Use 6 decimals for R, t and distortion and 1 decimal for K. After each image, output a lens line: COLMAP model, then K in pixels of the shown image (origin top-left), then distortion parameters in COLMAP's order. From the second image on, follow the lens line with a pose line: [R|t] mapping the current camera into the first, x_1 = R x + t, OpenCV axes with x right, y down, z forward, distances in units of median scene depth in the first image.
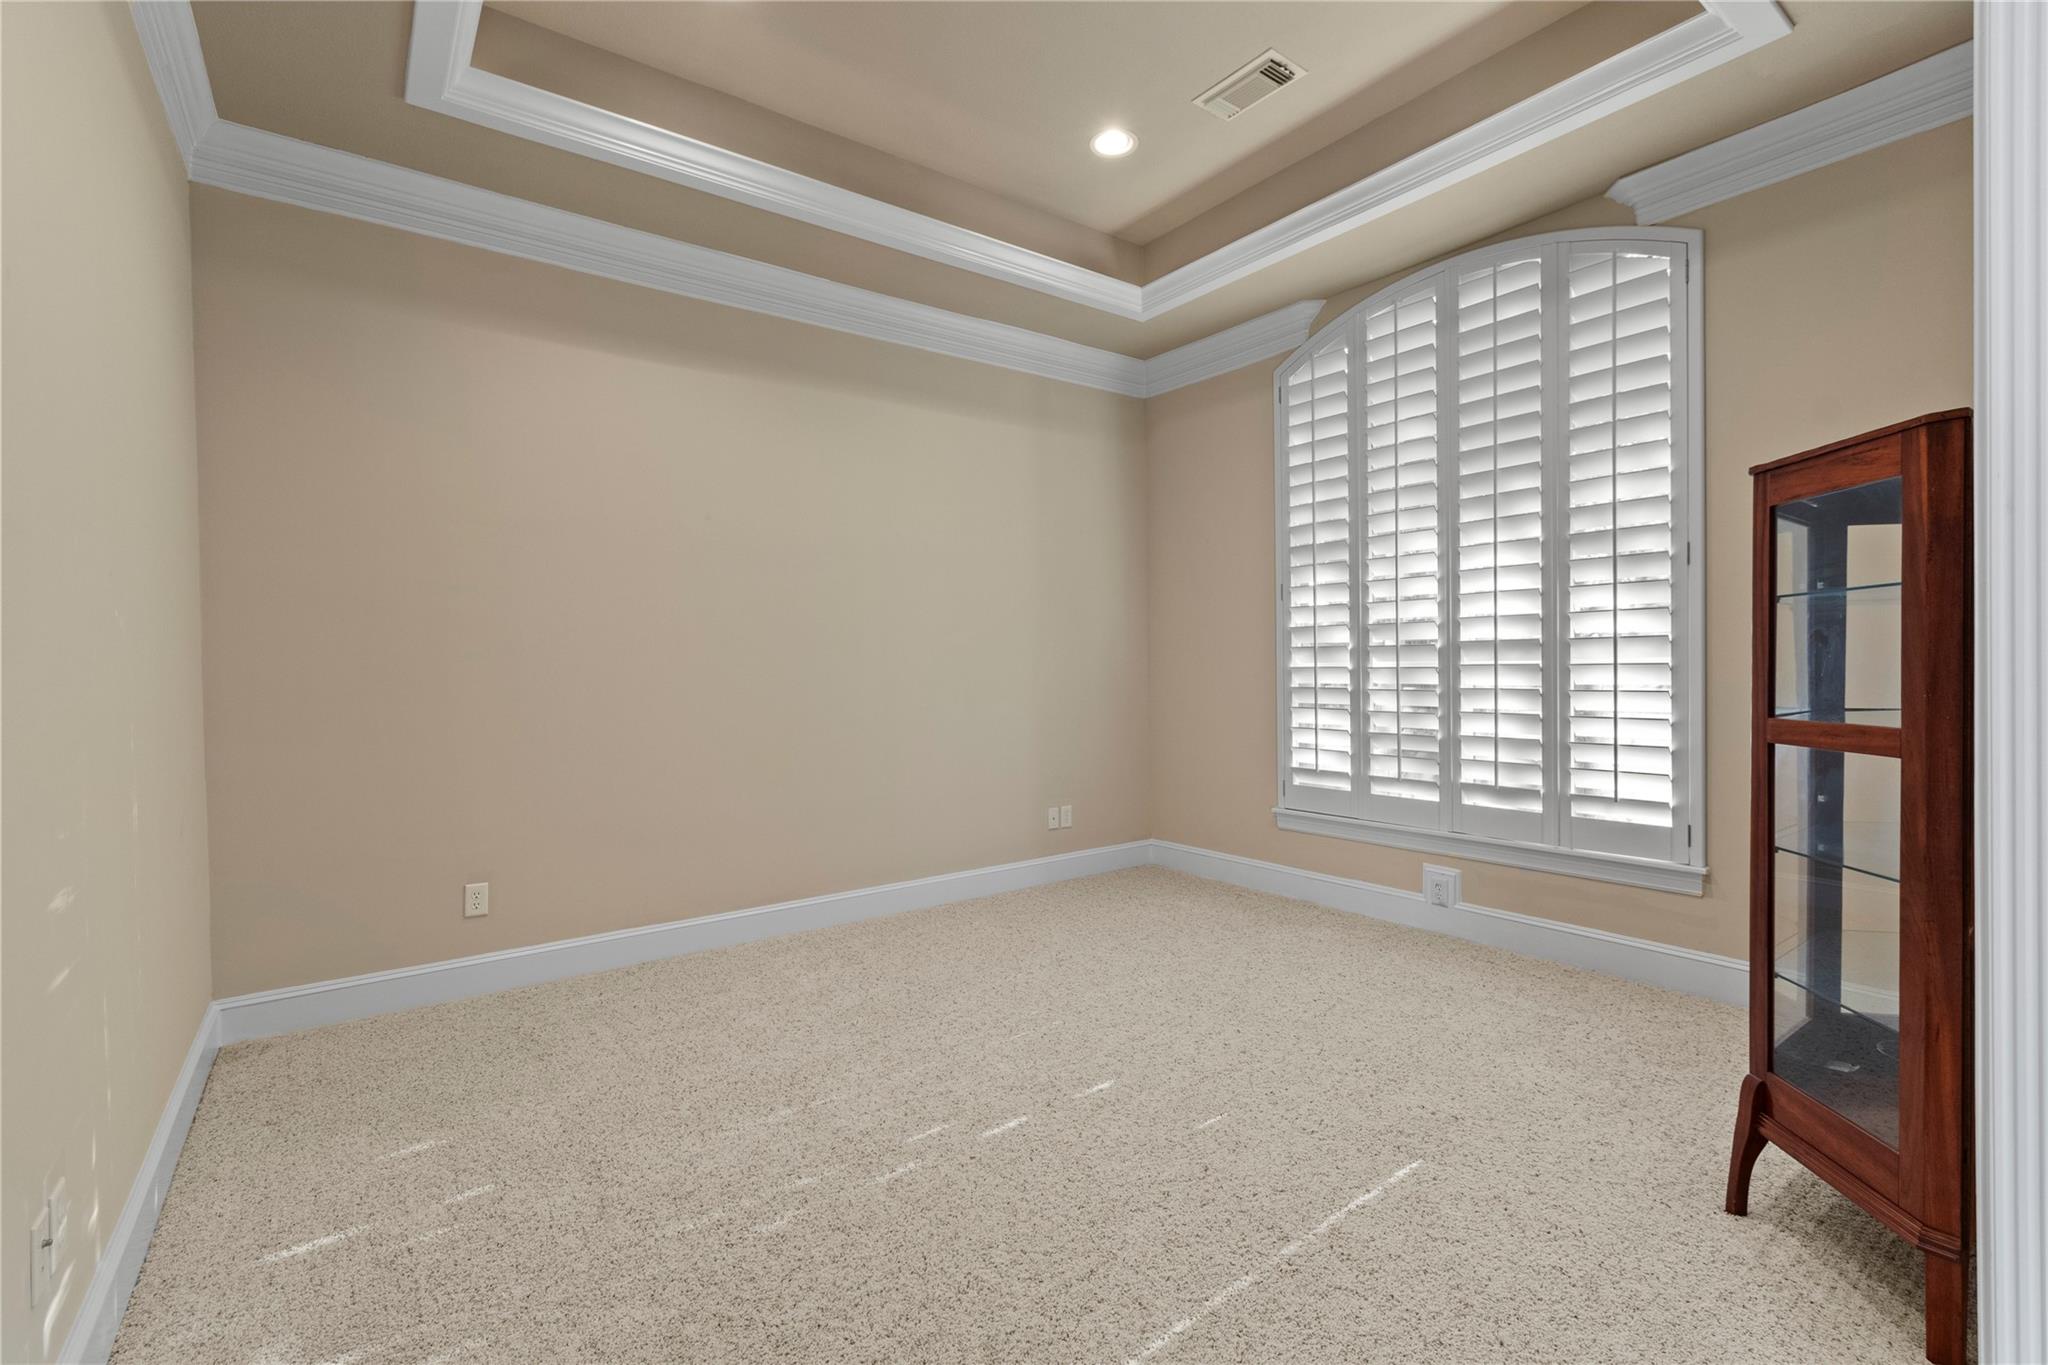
lens RADIAL K [[904.0, 0, 1023.7], [0, 904.0, 676.6], [0, 0, 1]] dist [0.004496, 0.000191]
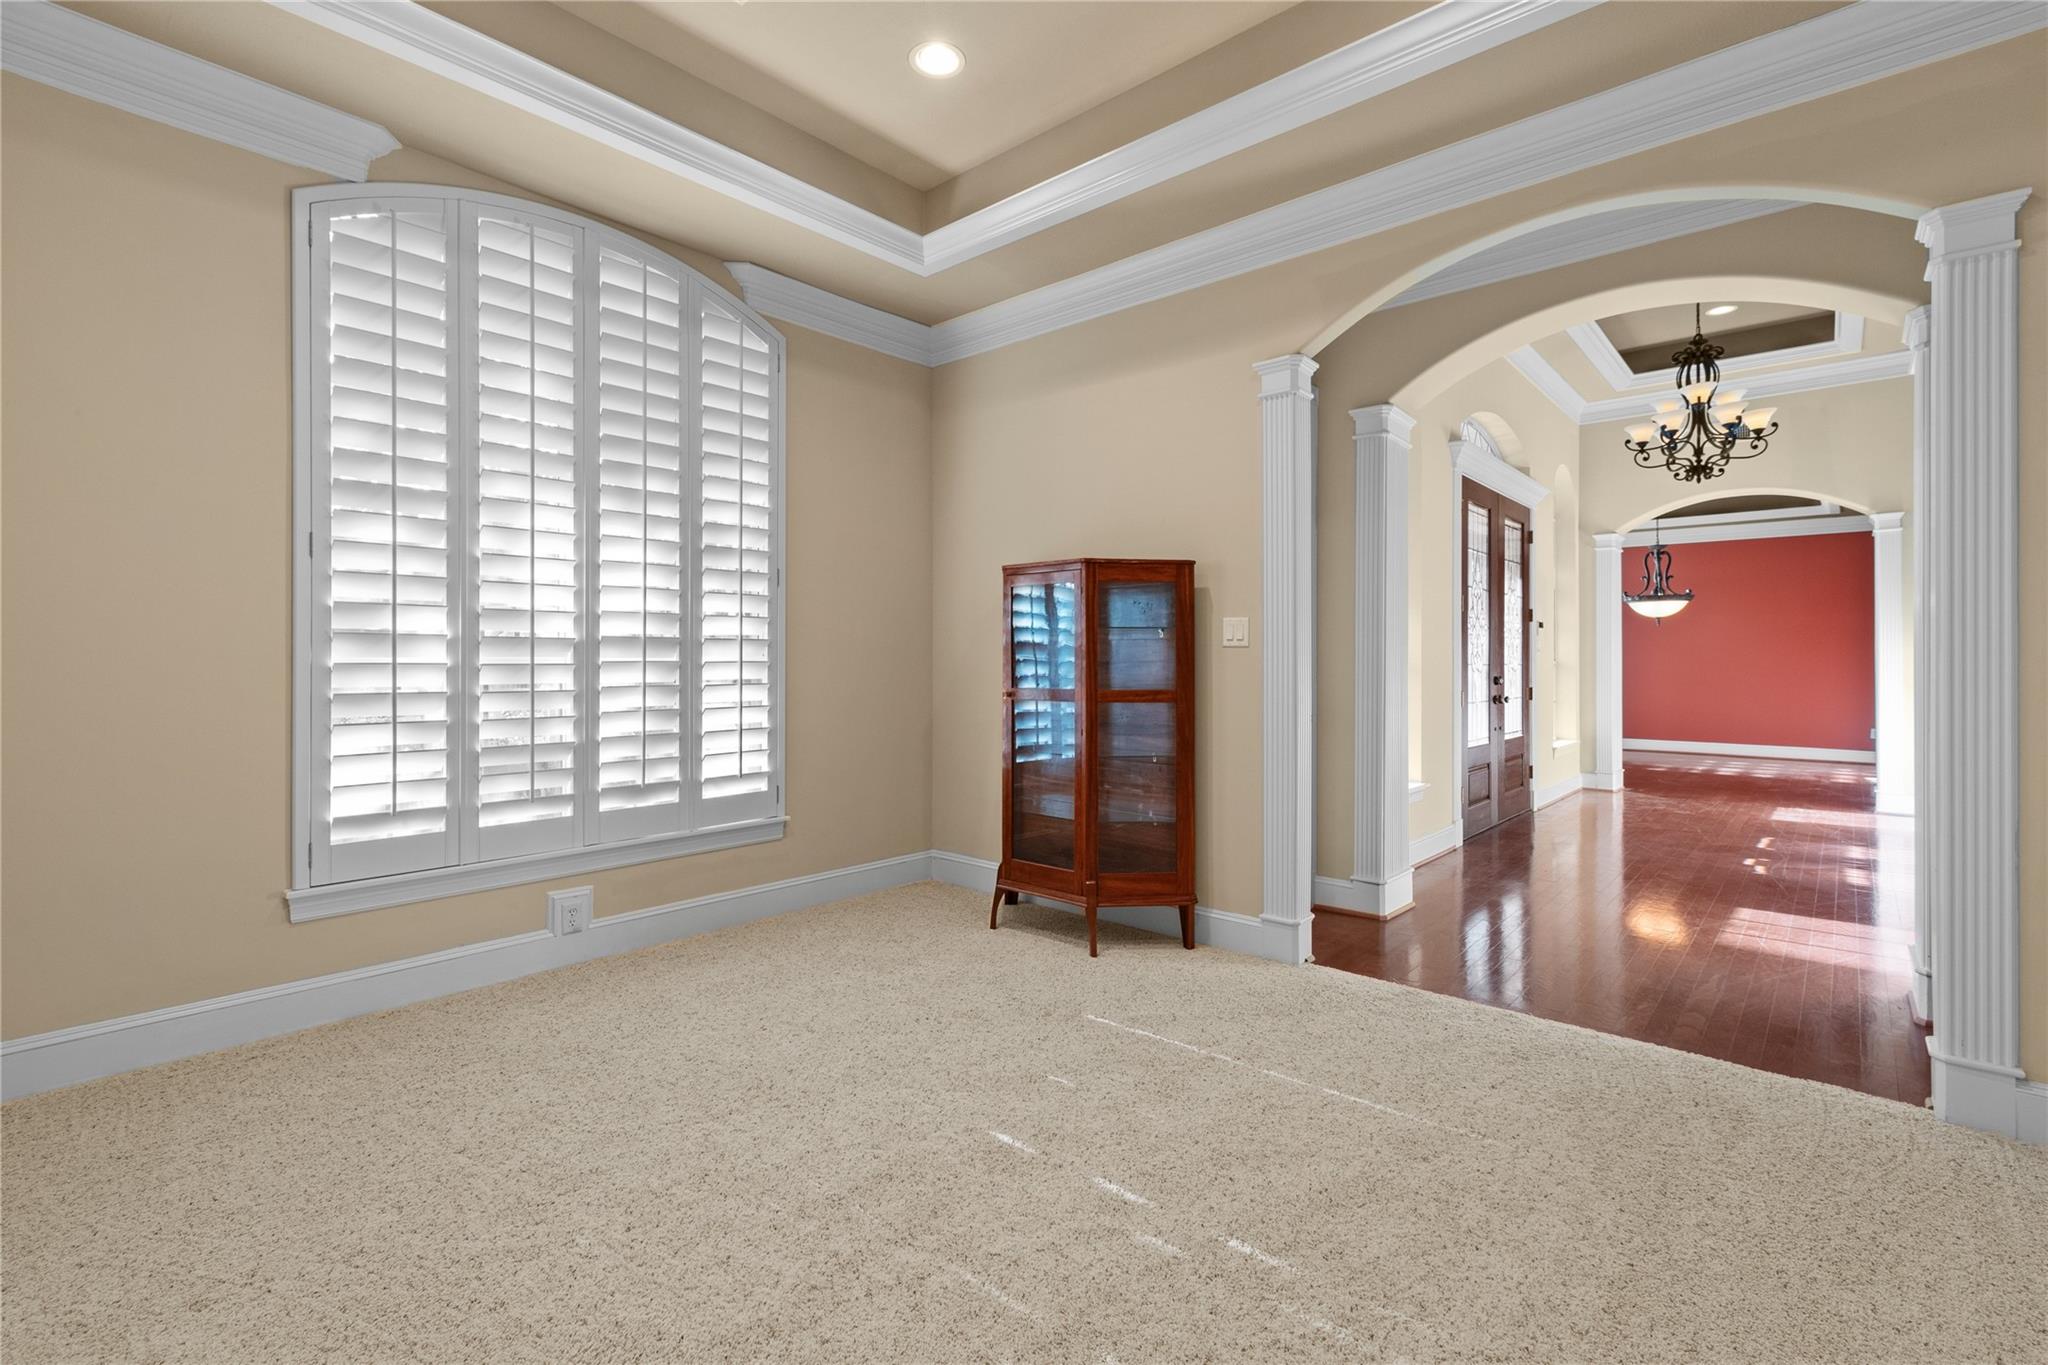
lens RADIAL K [[904.0, 0, 1037.2], [0, 904.0, 653.6], [0, 0, 1]] dist [0.004496, 0.000191]
pose [[-0.193014, 0.018003, 0.981031, -0.509139], [0.014935, 0.999770, -0.015409, 0.000024], [-0.981082, 0.011678, -0.193239, 0.733437]]
